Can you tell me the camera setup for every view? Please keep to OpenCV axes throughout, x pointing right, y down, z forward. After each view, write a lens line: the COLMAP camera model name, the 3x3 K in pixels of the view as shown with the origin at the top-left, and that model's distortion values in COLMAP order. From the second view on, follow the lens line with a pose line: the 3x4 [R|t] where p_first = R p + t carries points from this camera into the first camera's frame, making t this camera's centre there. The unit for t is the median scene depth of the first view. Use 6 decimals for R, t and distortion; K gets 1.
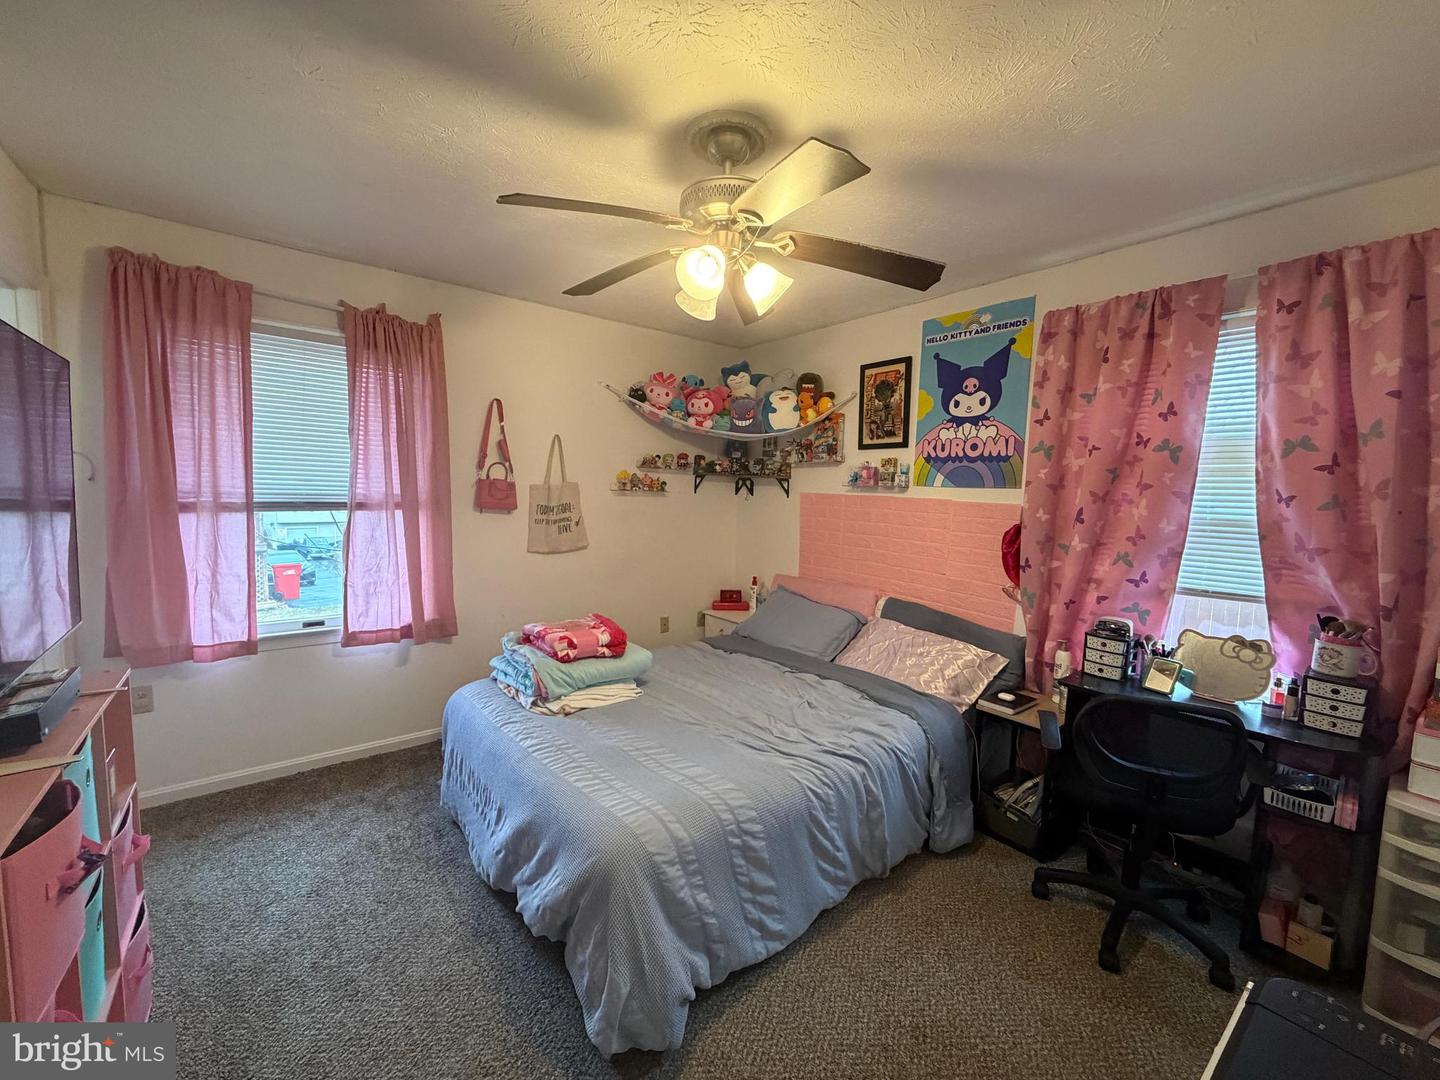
lens RADIAL K [[578.3, 0, 718.2], [0, 578.3, 539.0], [0, 0, 1]] dist [-0.001423, 0.000284]
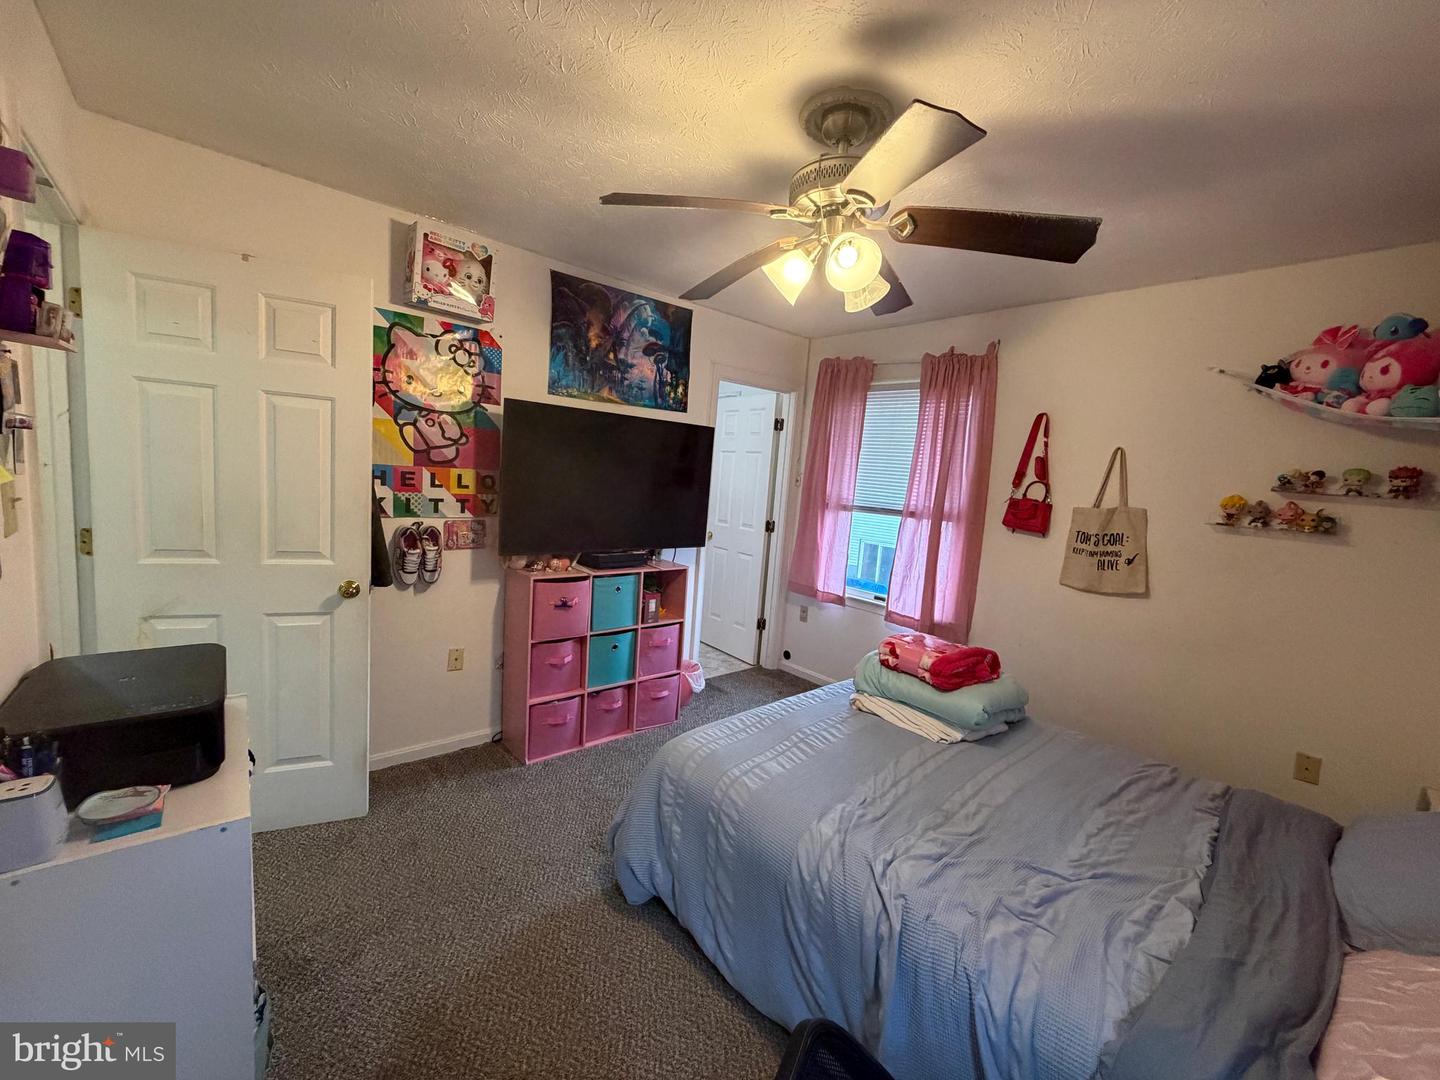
lens RADIAL K [[578.3, 0, 718.2], [0, 578.3, 539.0], [0, 0, 1]] dist [-0.001423, 0.000284]
pose [[0.046968, 0.089586, -0.994871, 0.612504], [-0.158676, 0.983993, 0.081115, -0.039353], [0.986213, 0.154052, 0.060431, 0.516418]]
